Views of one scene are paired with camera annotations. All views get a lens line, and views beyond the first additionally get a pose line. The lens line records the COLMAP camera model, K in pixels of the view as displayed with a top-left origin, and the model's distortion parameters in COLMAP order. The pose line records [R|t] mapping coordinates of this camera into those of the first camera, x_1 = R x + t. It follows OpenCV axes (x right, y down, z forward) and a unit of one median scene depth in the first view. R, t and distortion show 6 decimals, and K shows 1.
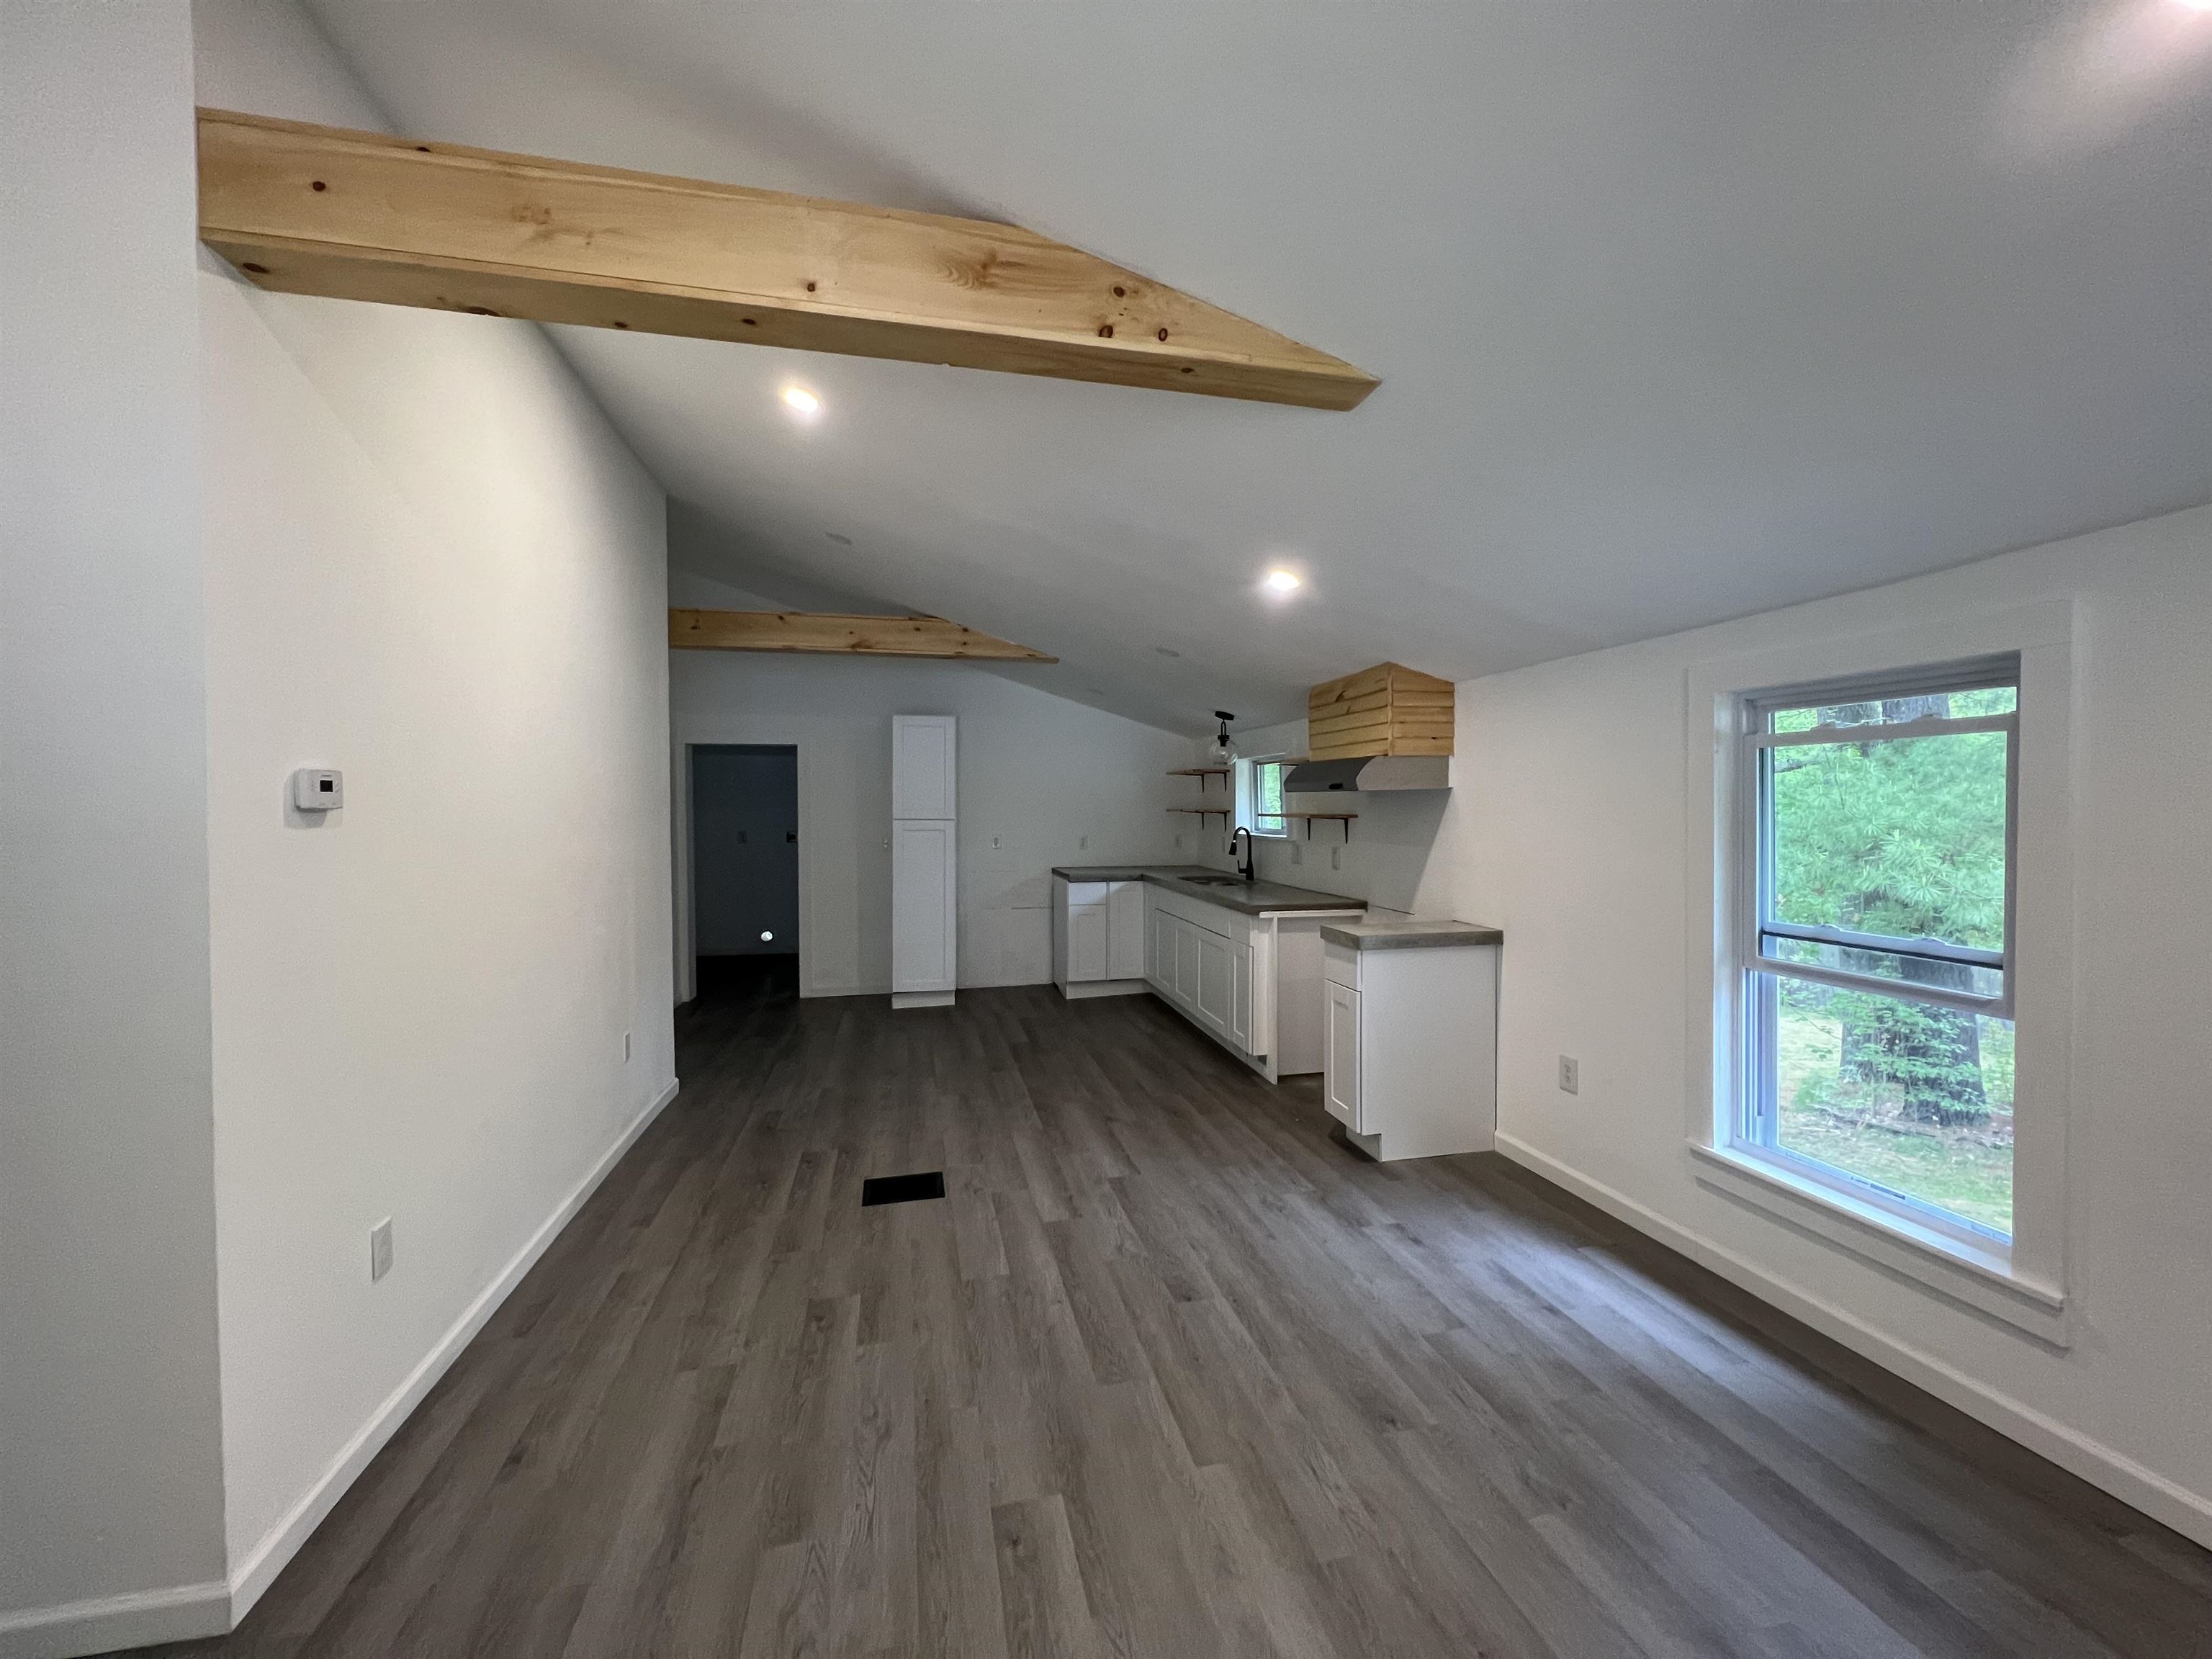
lens RADIAL K [[885.6, 0, 1103.4], [0, 885.6, 827.5], [0, 0, 1]] dist [0.001118, 0.000260]
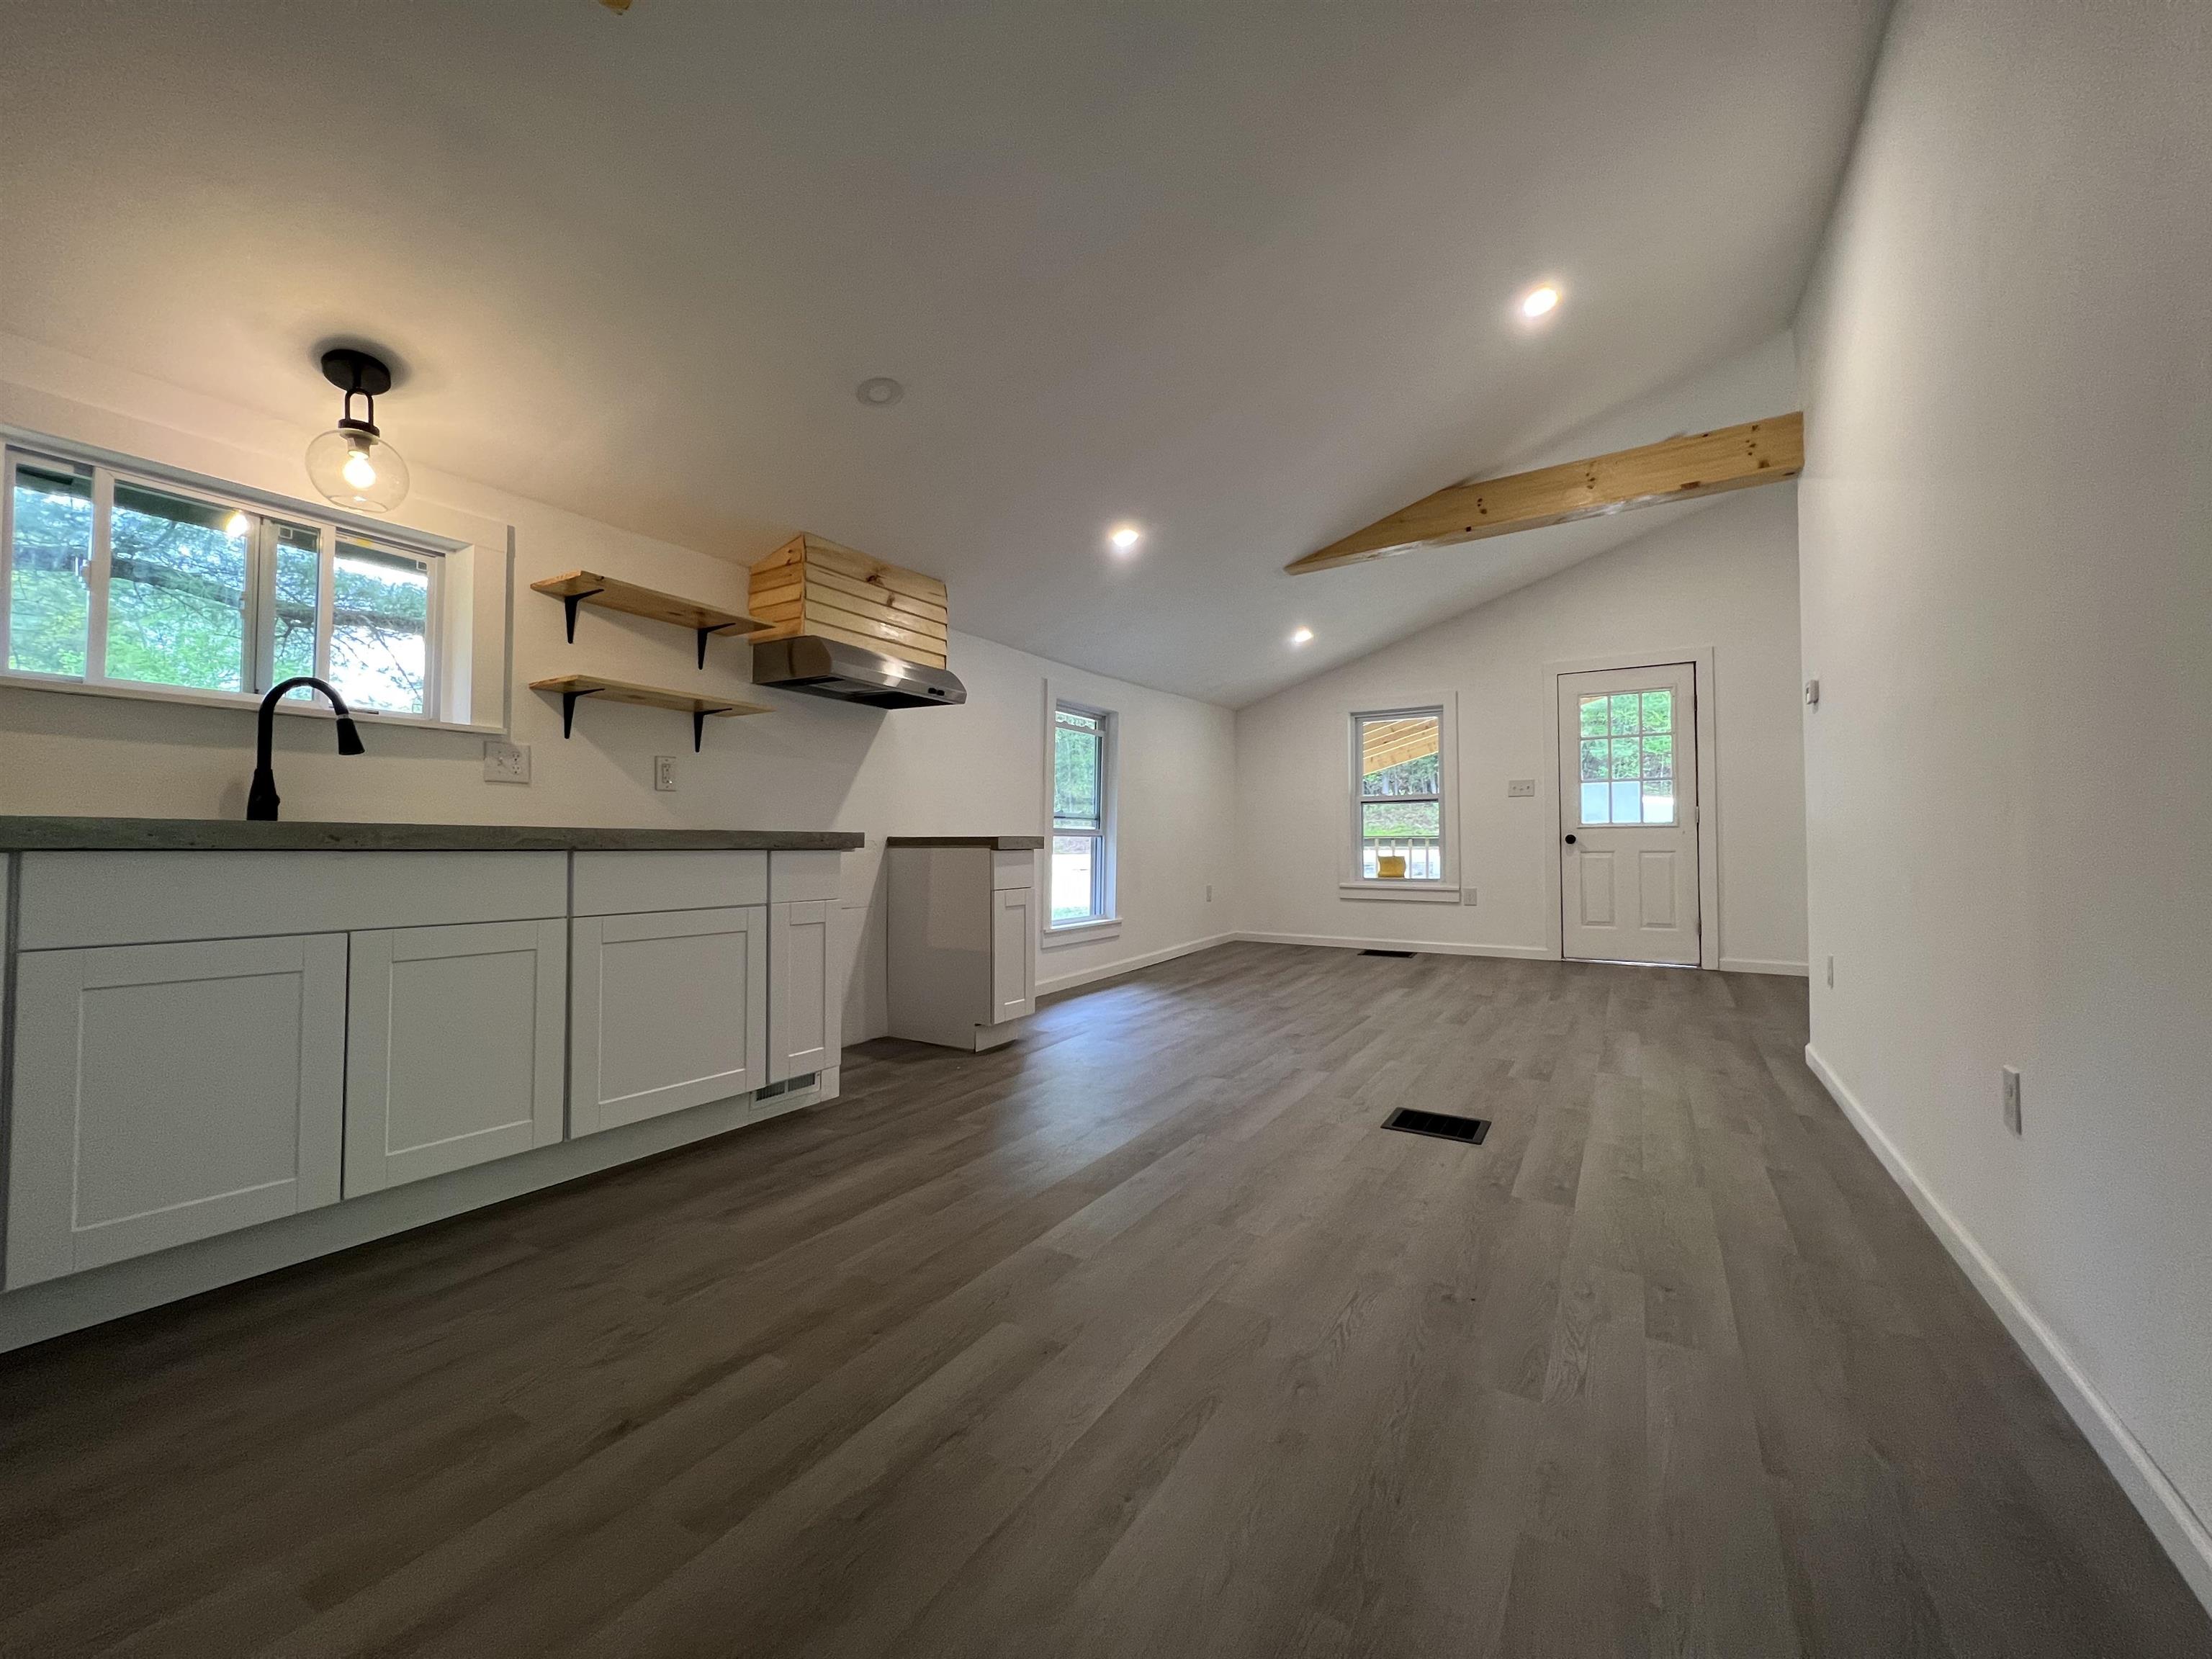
lens RADIAL K [[885.6, 0, 1103.4], [0, 885.6, 827.5], [0, 0, 1]] dist [0.001118, 0.000260]
pose [[-0.721933, 0.017667, 0.691737, -0.524892], [0.018673, 0.999807, -0.006047, 0.109531], [-0.691711, 0.008551, -0.722124, 1.636995]]
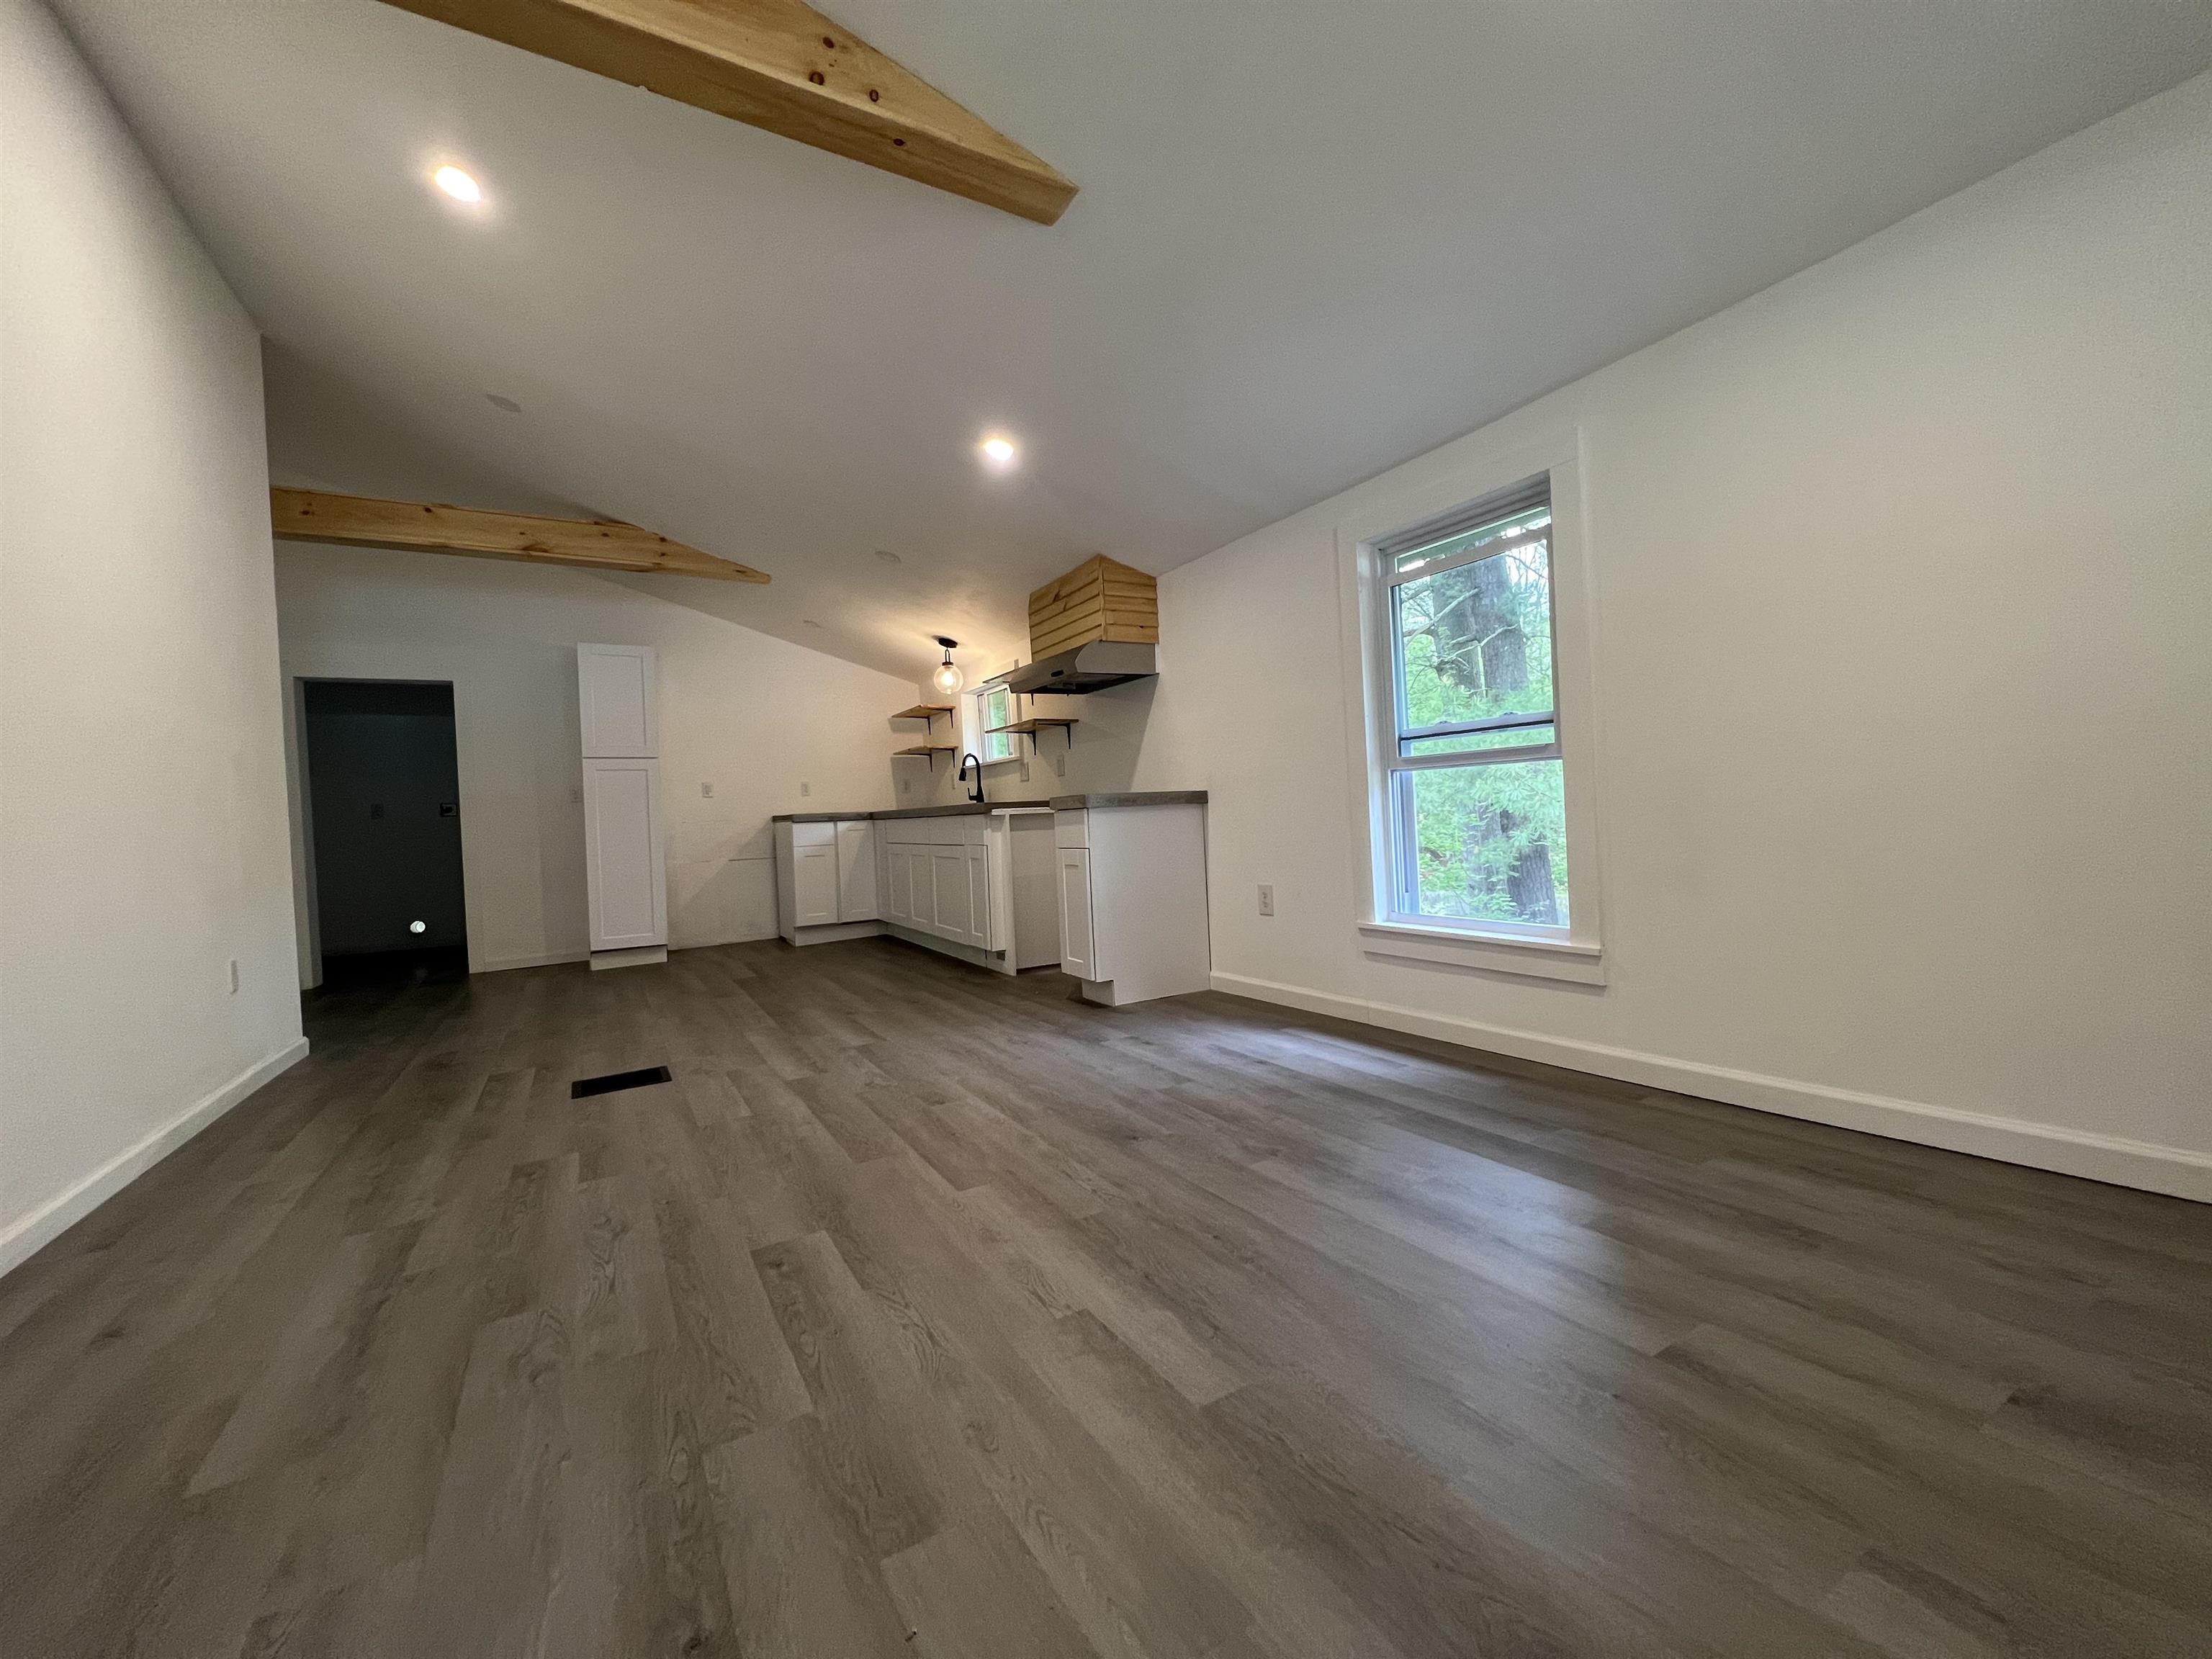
lens RADIAL K [[885.6, 0, 1103.4], [0, 885.6, 827.5], [0, 0, 1]] dist [0.001118, 0.000260]
pose [[0.952318, -0.044588, 0.301833, -0.014197], [0.049632, 0.998727, -0.009059, 0.159265], [-0.301045, 0.023607, 0.953318, -0.026337]]
